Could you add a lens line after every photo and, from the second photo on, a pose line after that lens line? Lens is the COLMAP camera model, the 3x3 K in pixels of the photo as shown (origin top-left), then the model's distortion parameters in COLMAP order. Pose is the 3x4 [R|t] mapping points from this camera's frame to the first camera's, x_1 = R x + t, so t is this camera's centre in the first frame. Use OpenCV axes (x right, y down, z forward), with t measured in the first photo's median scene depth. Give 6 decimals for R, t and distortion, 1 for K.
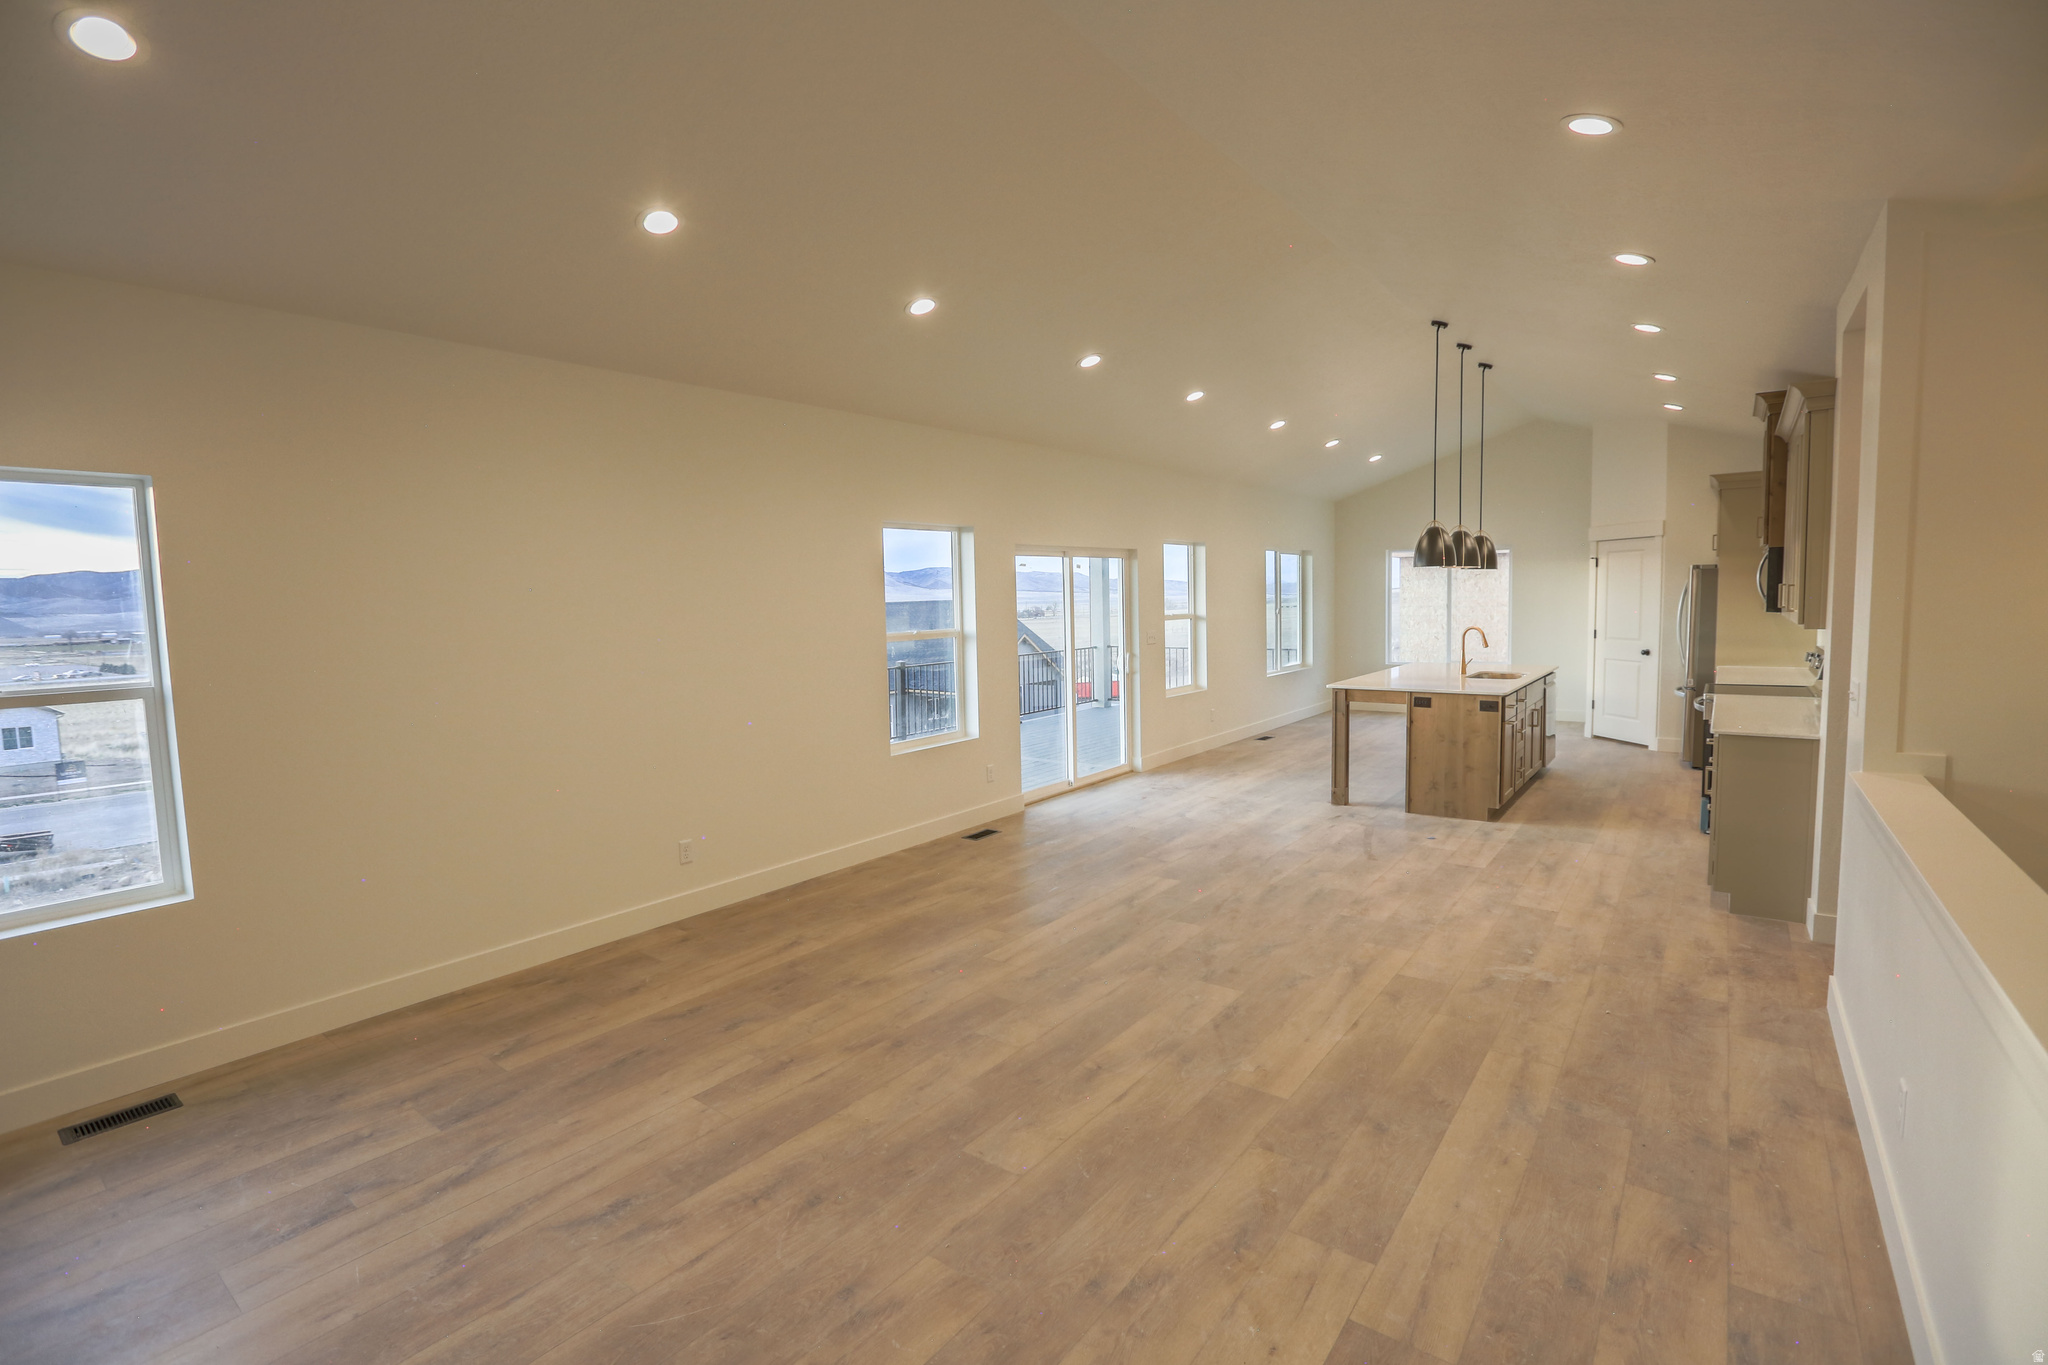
lens RADIAL K [[932.3, 0, 1023.1], [0, 932.3, 680.5], [0, 0, 1]] dist [-0.037320, 0.011304]
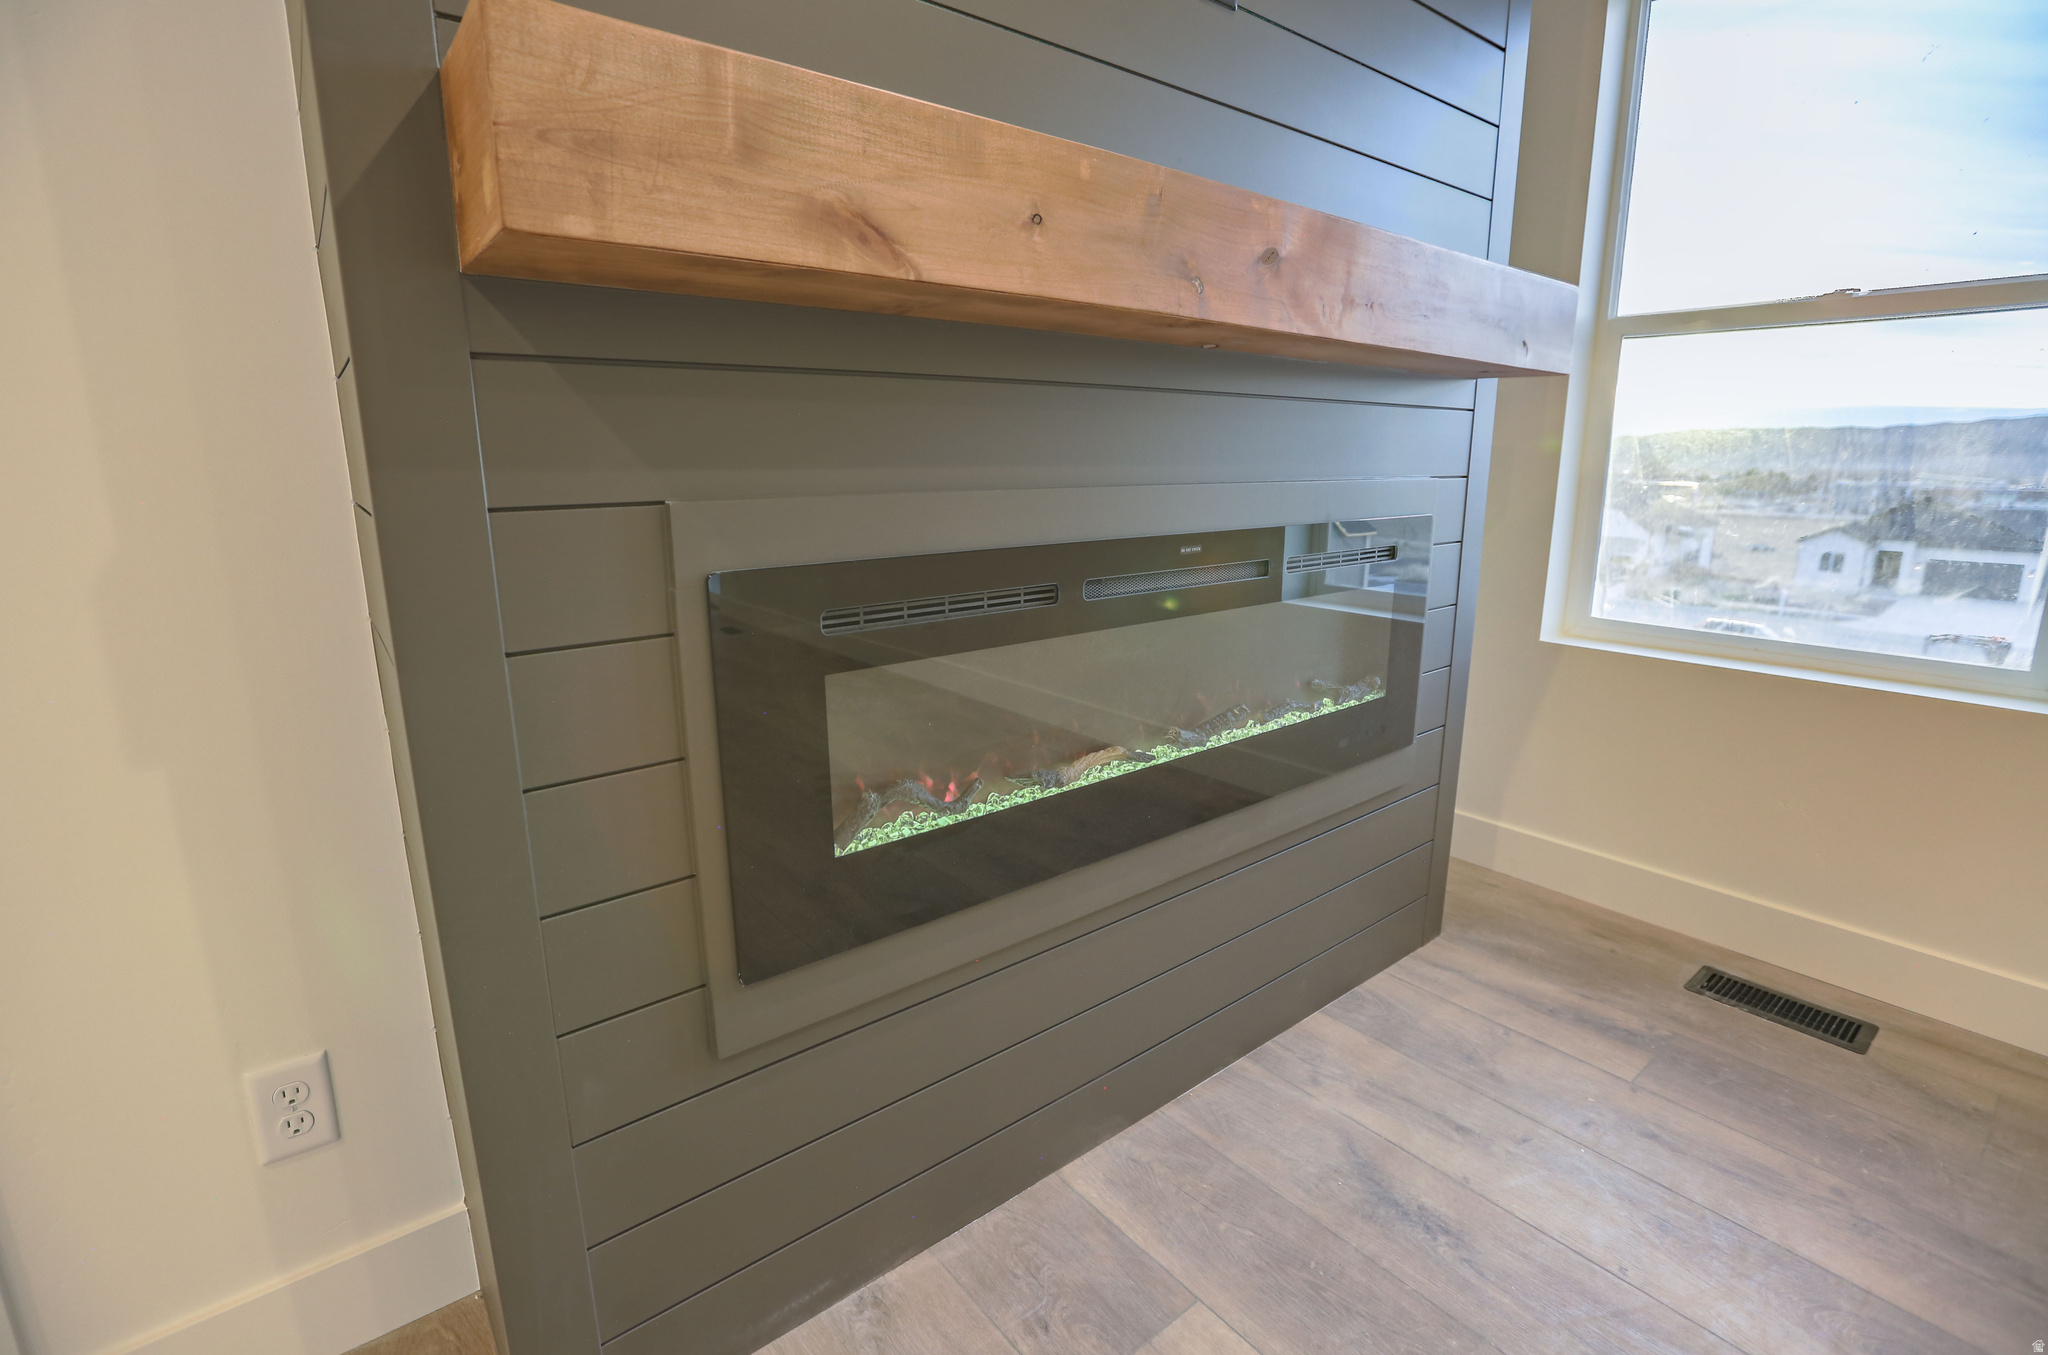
lens RADIAL K [[932.3, 0, 989.4], [0, 932.3, 660.5], [0, 0, 1]] dist [-0.037320, 0.011304]
pose [[-0.262316, 0.230650, -0.937012, -0.200739], [-0.077798, 0.962799, 0.258778, 0.084973], [0.961841, 0.140779, -0.234613, 0.354960]]
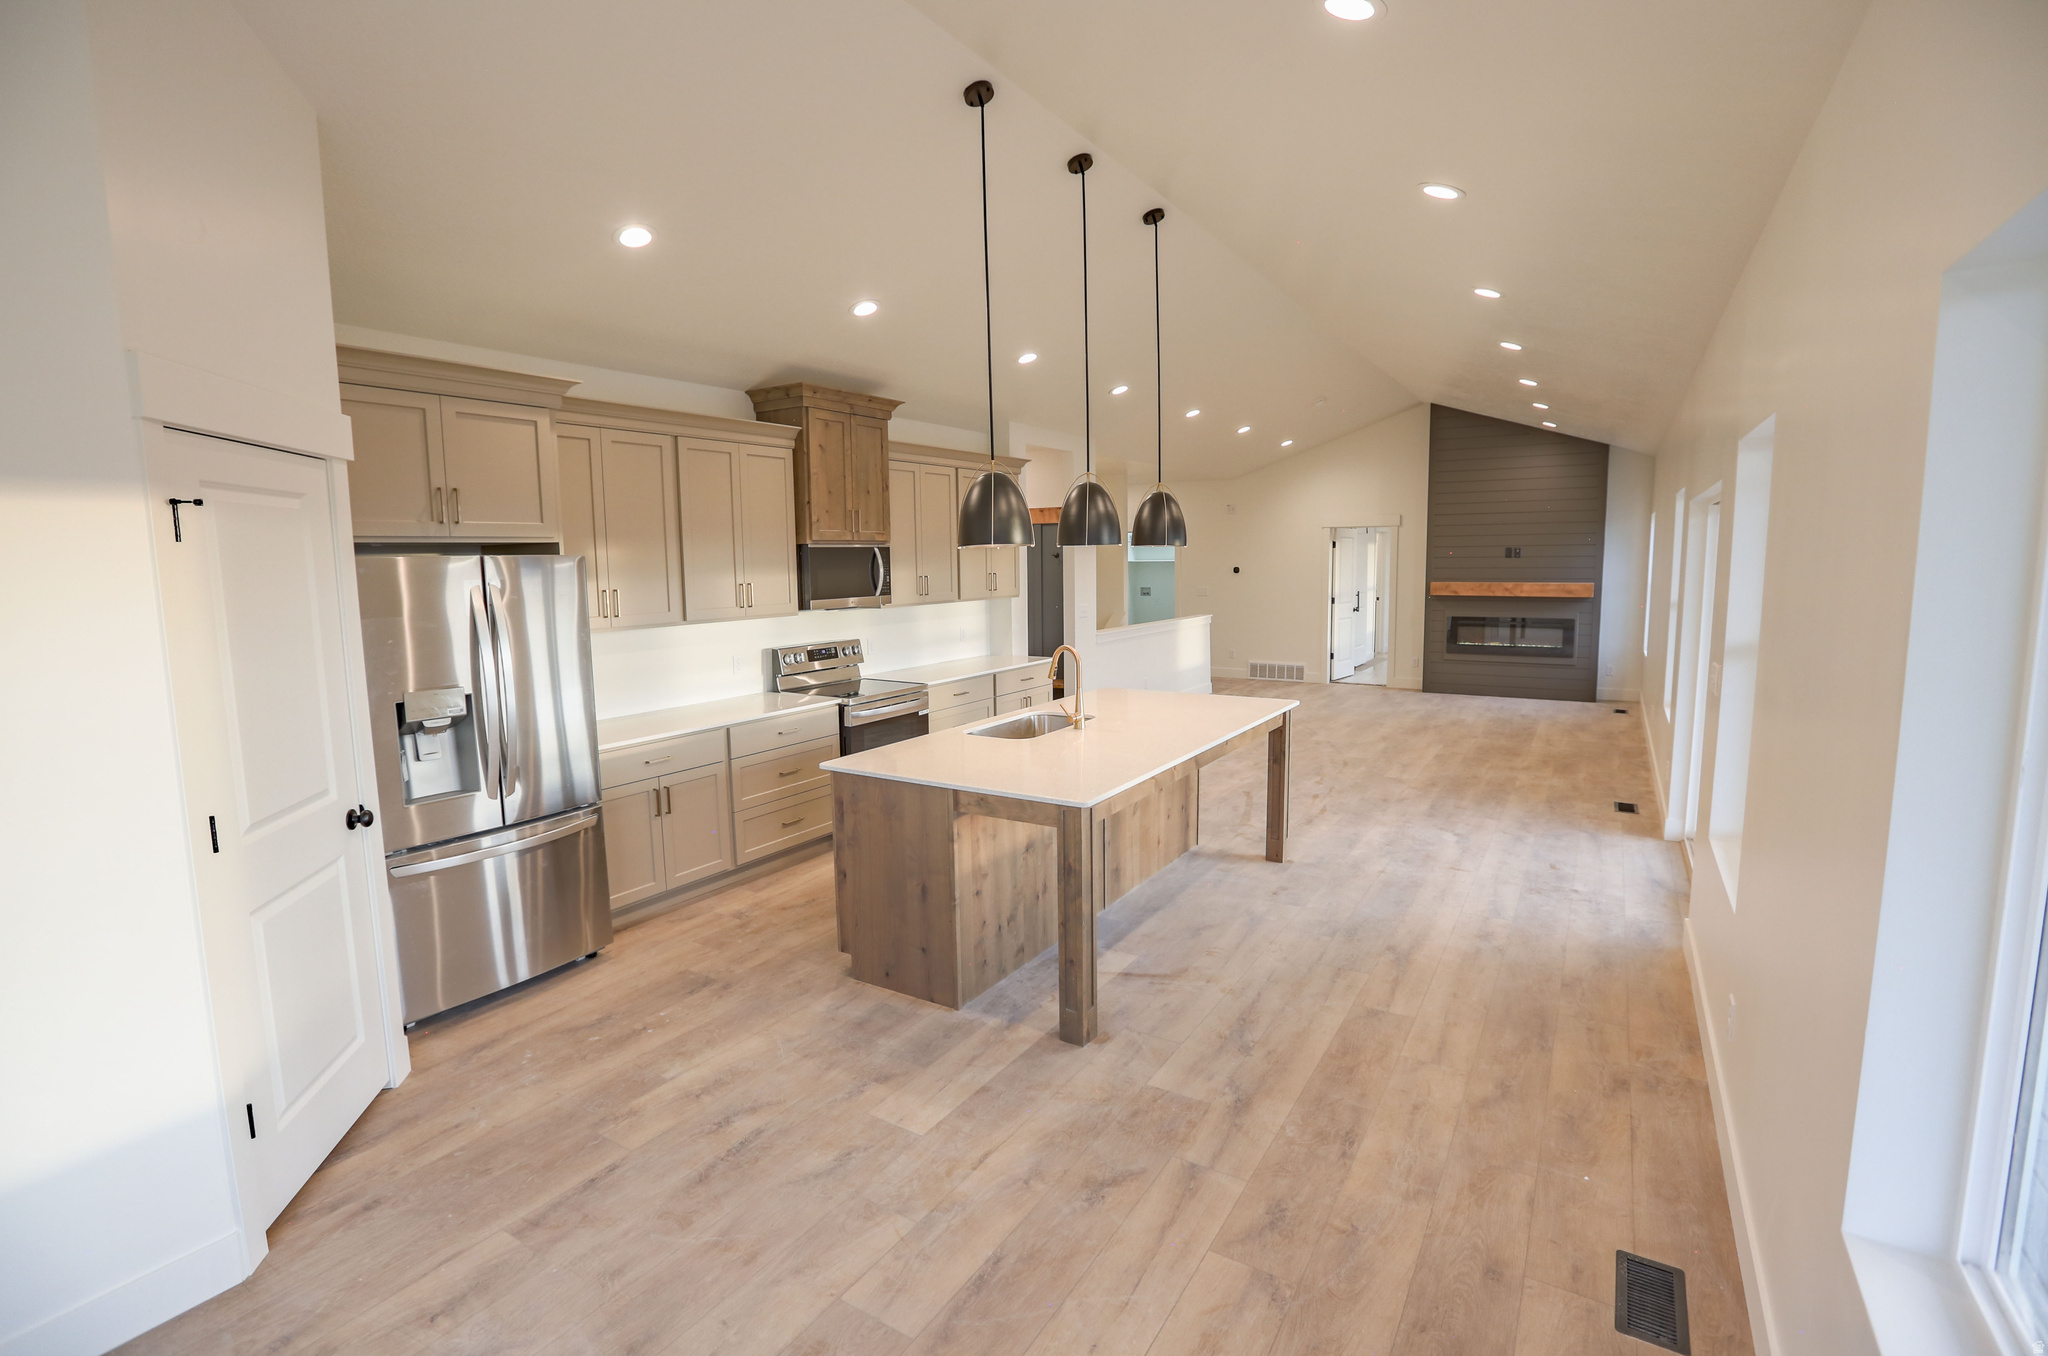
lens RADIAL K [[932.3, 0, 1017.9], [0, 932.3, 679.8], [0, 0, 1]] dist [-0.037320, 0.011304]
pose [[-0.996415, 0.045392, -0.071398, 0.853109], [0.028472, 0.974575, 0.222247, -0.260891], [0.079671, 0.219417, -0.972373, 2.401486]]
